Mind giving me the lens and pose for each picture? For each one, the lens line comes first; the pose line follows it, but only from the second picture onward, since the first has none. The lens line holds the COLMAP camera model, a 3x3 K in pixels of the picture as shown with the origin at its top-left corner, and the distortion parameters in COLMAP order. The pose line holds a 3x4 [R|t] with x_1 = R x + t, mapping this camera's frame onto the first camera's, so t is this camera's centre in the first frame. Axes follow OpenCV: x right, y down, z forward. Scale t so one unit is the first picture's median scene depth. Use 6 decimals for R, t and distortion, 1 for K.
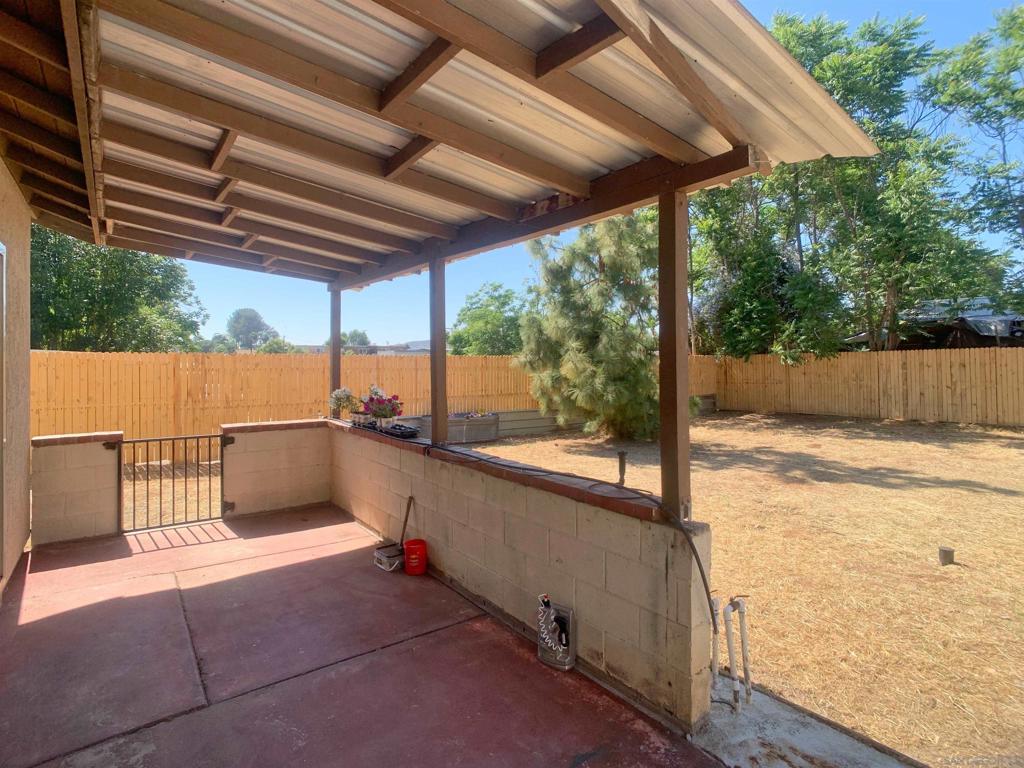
lens RADIAL K [[533.9, 0, 511.5], [0, 533.9, 352.4], [0, 0, 1]] dist [-0.052245, 0.034359]
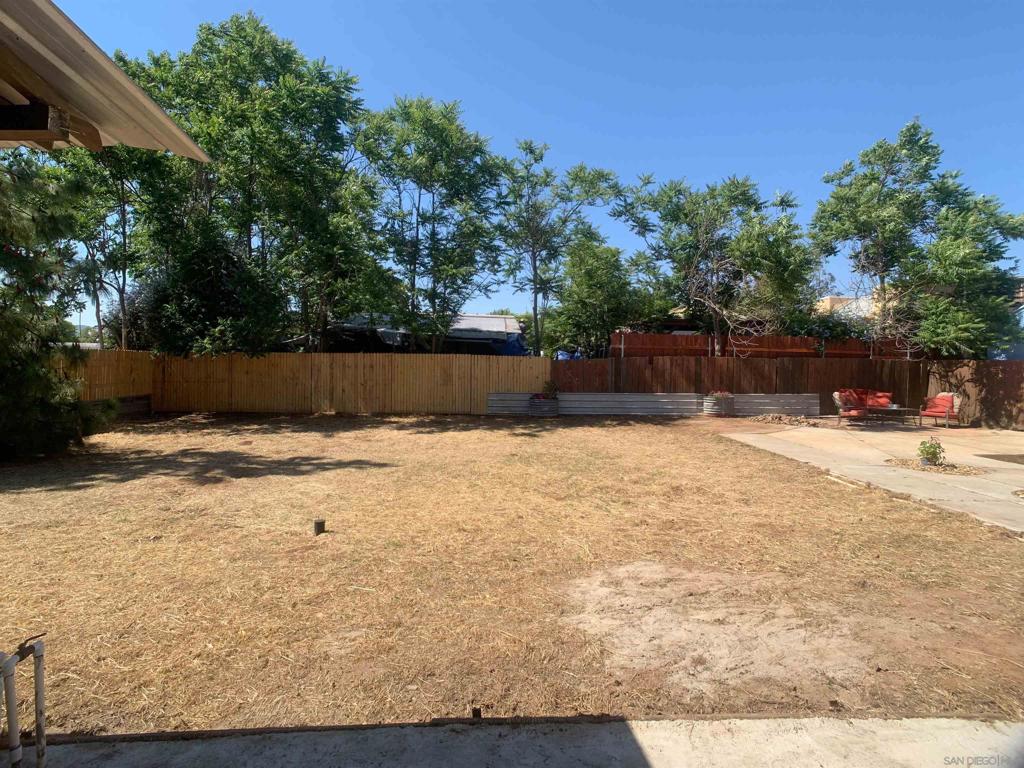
lens RADIAL K [[533.9, 0, 511.5], [0, 533.9, 352.4], [0, 0, 1]] dist [-0.052245, 0.034359]
pose [[0.602032, 0.034613, 0.797721, 0.068393], [-0.037550, 0.999182, -0.015015, -0.003207], [-0.797588, -0.020915, 0.602839, -0.034352]]
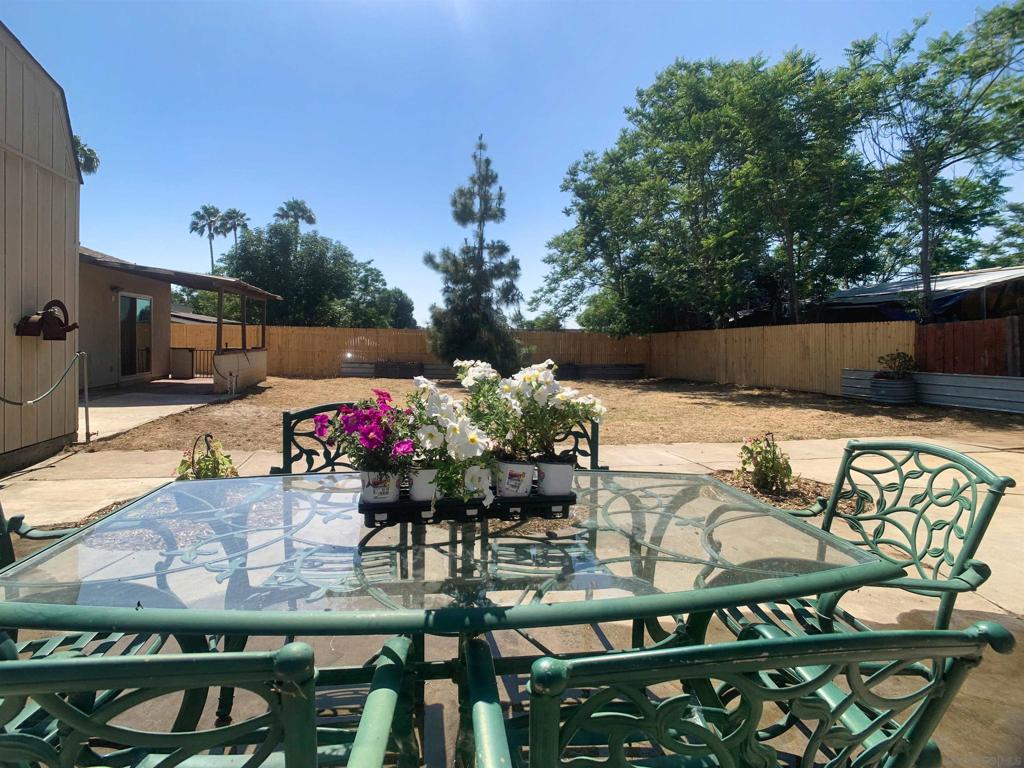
lens RADIAL K [[551.8, 0, 515.1], [0, 551.8, 348.5], [0, 0, 1]] dist [0.064854, -0.062530]
pose [[0.907162, 0.017723, -0.420408, 1.136552], [-0.006457, 0.999581, 0.028206, 0.011230], [0.420732, -0.022873, 0.906896, -0.579911]]
